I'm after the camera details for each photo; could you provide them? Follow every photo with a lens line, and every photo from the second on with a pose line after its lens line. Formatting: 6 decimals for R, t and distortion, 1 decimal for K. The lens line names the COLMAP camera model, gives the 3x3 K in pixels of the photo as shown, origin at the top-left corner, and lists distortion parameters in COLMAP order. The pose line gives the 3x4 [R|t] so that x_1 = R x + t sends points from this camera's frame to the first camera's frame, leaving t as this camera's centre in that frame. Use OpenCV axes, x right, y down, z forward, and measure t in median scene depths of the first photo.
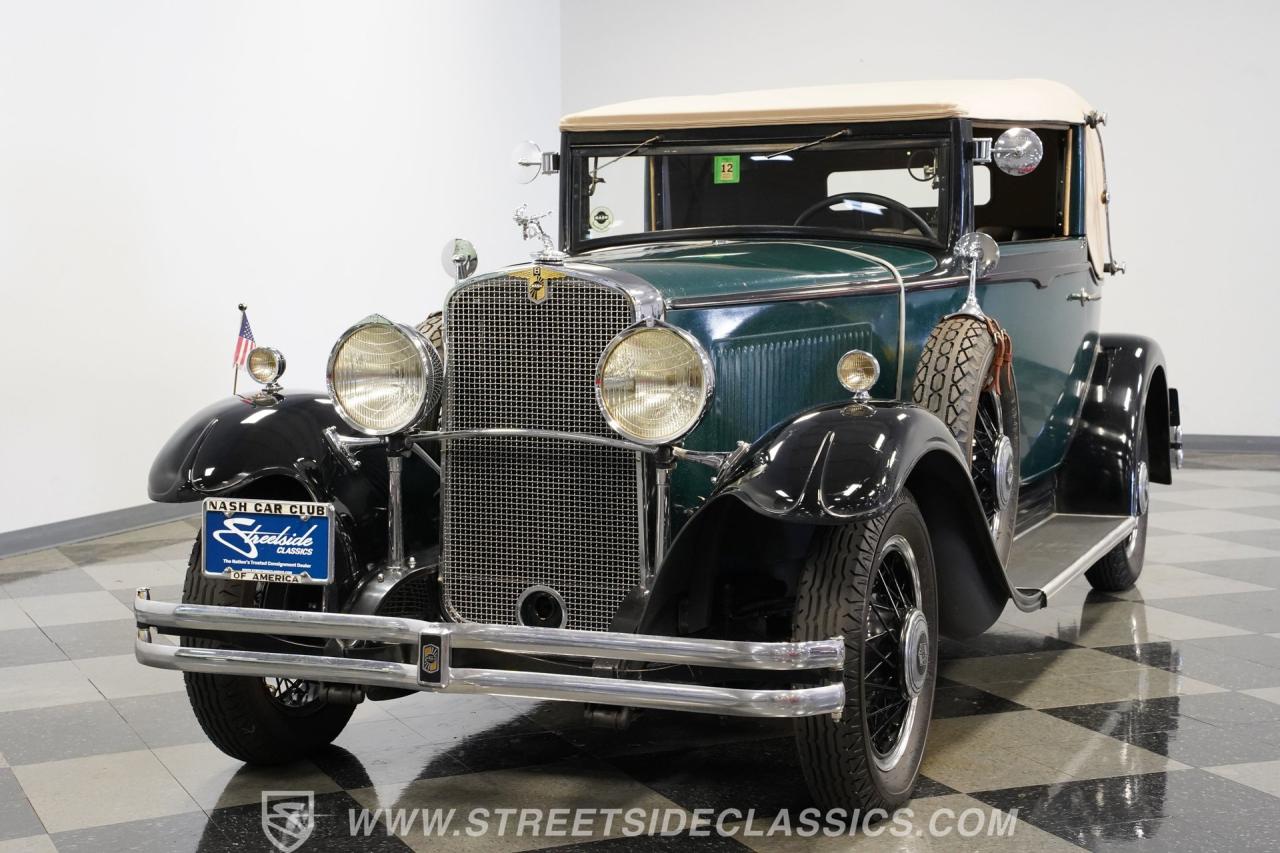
lens RADIAL K [[1918.0, 0, 629.9], [0, 1918.0, 430.2], [0, 0, 1]] dist [0.289986, 0.000000]
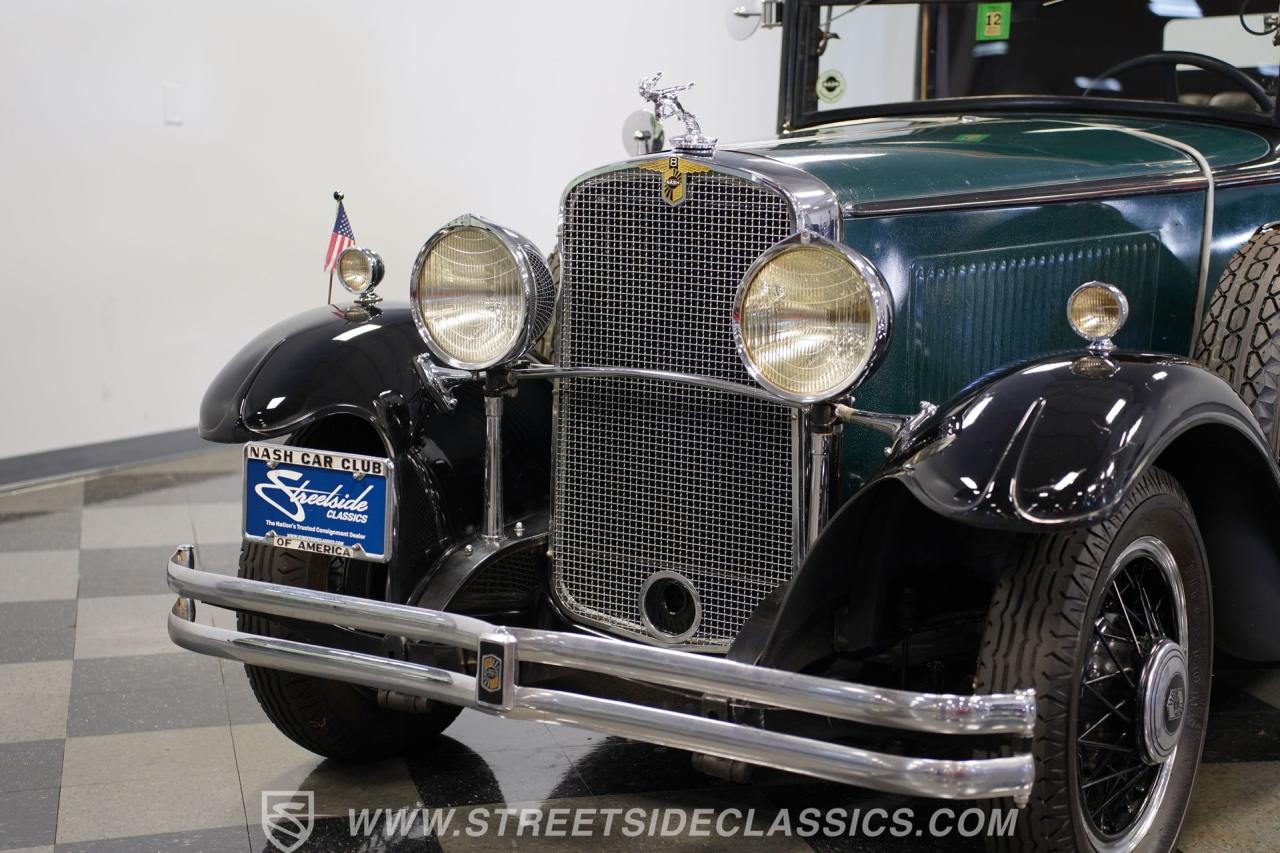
lens RADIAL K [[2043.1, 0, 641.7], [0, 2043.1, 425.7], [0, 0, 1]] dist [0.364476, 0.000000]
pose [[0.984230, 0.044404, -0.171230, 0.082091], [-0.033756, 0.997340, 0.064602, -0.030904], [0.173643, -0.057803, 0.983111, 0.192200]]
